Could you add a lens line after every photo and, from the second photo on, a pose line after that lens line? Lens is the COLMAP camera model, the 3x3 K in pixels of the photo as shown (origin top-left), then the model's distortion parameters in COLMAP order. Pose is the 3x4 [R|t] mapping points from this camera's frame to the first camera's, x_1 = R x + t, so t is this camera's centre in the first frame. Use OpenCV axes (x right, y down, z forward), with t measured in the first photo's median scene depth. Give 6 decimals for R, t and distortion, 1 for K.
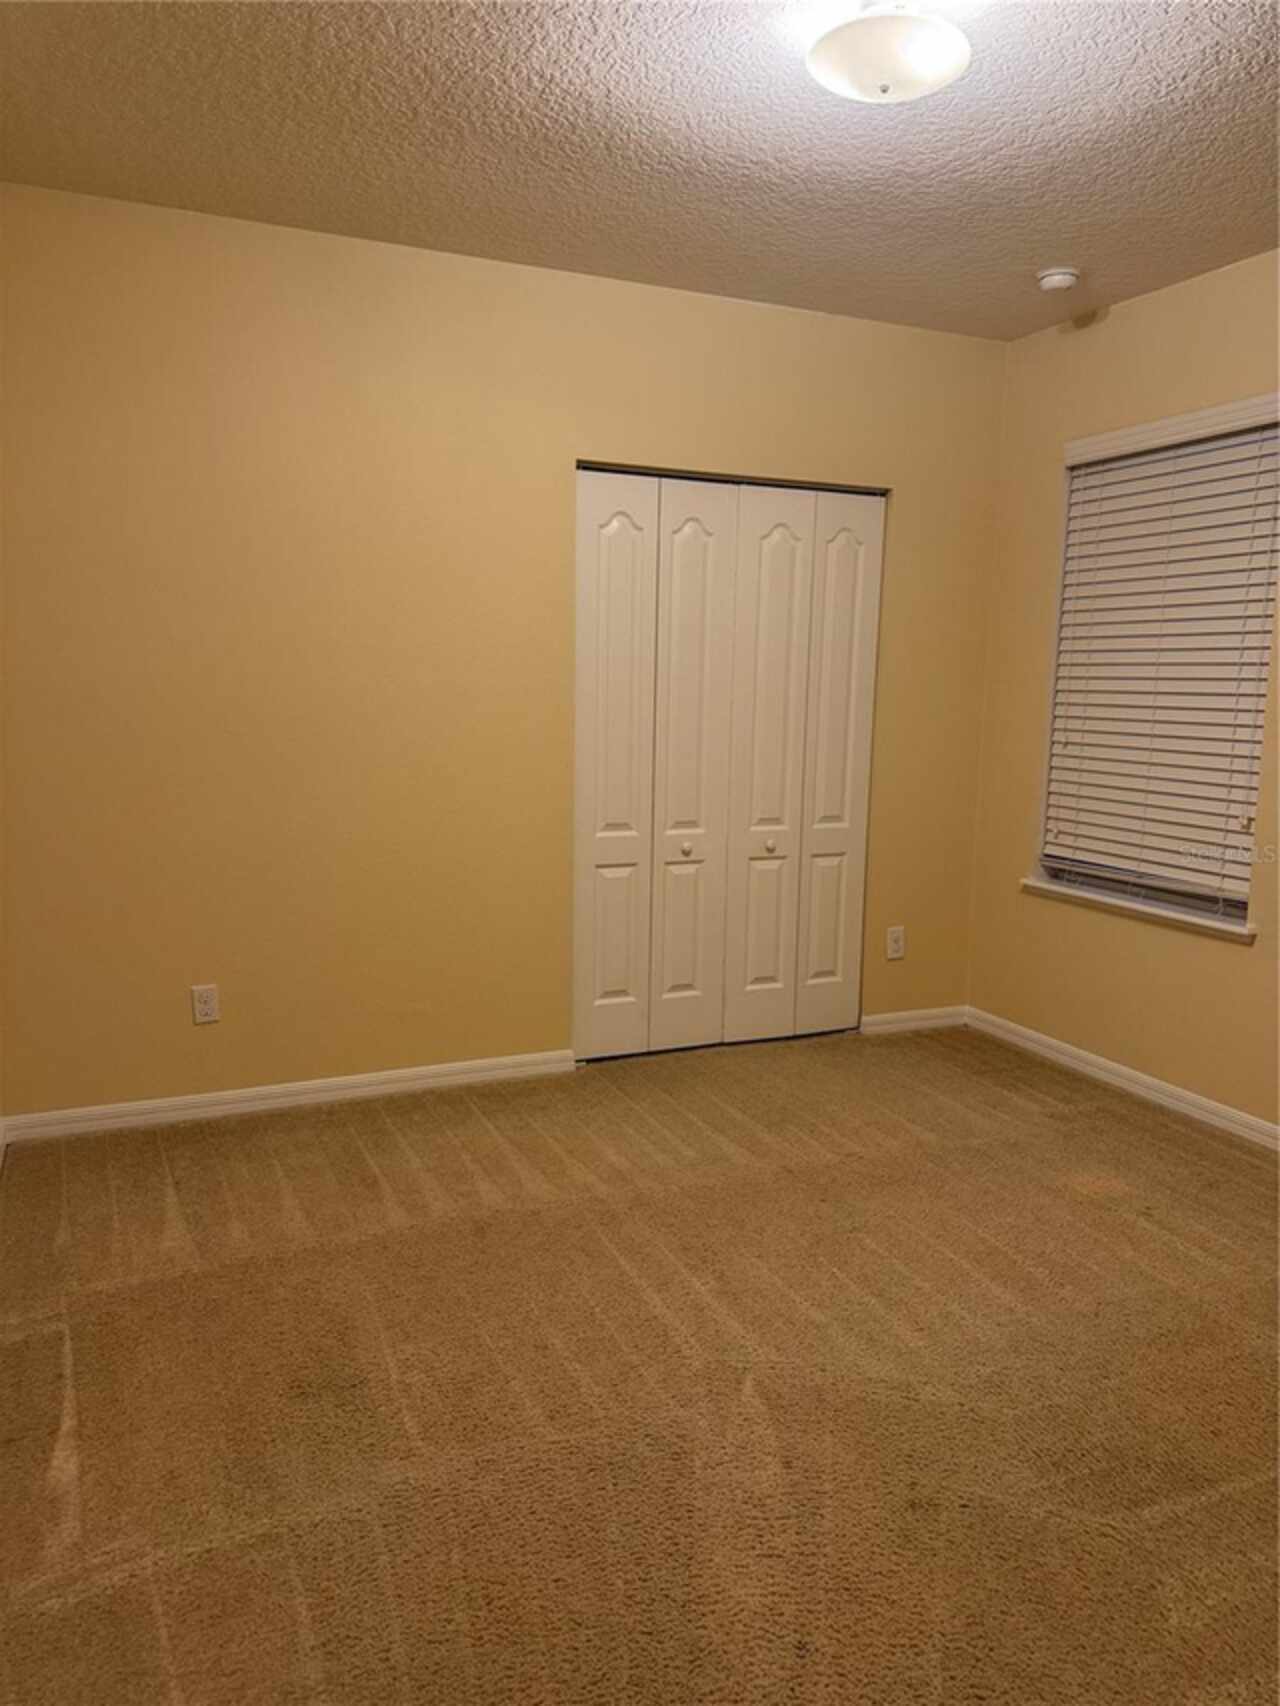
lens RADIAL K [[1213.4, 0, 636.8], [0, 1213.4, 868.1], [0, 0, 1]] dist [0.005271, -0.026169]
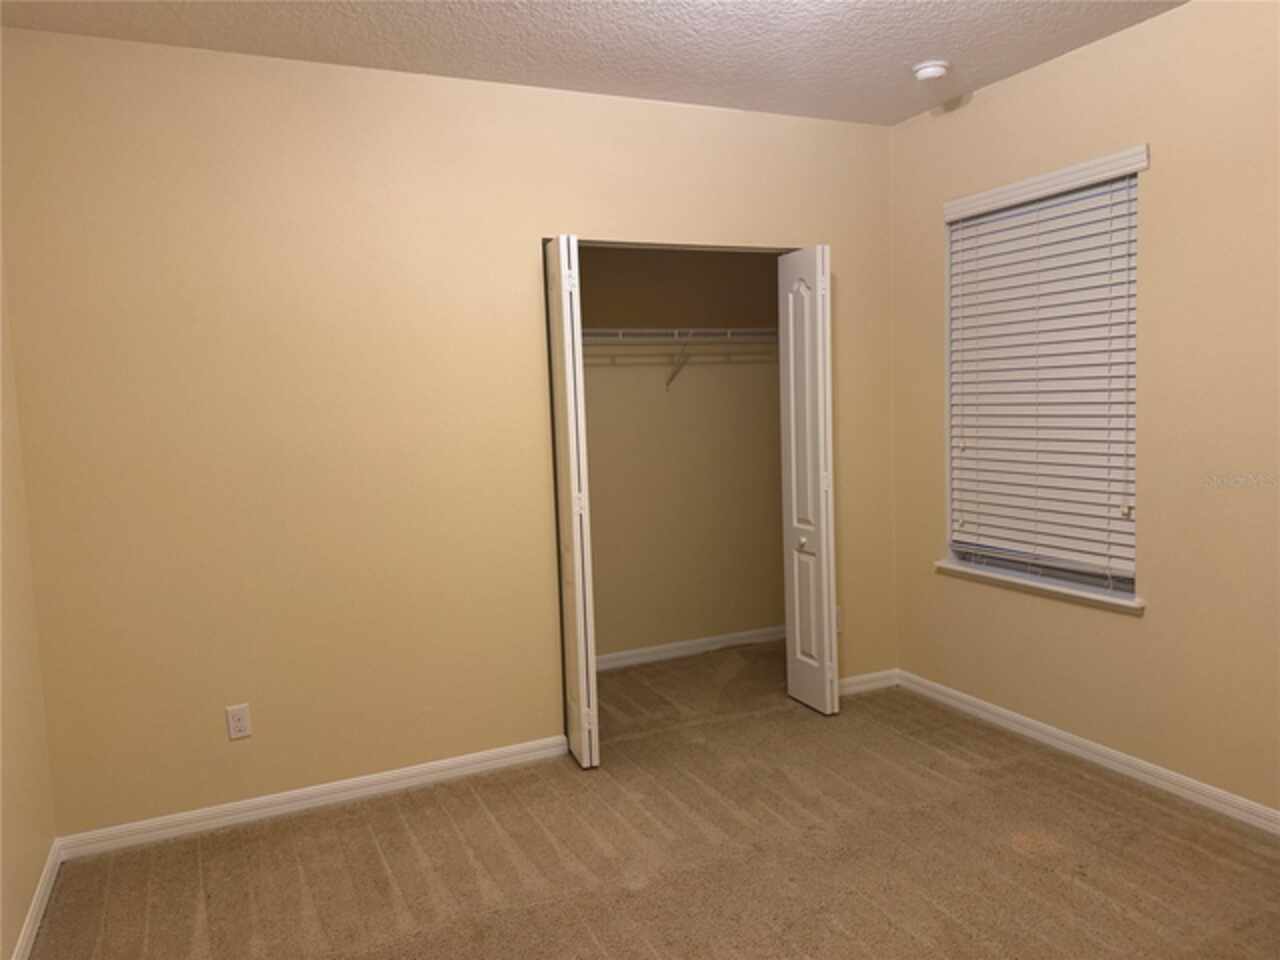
lens RADIAL K [[910.4, 0, 643.7], [0, 910.4, 477.6], [0, 0, 1]] dist [0.005271, -0.026169]
pose [[0.998124, -0.057142, 0.021971, 0.019059], [0.058474, 0.996125, -0.065690, -0.039631], [-0.018132, 0.066851, 0.997598, 0.130689]]
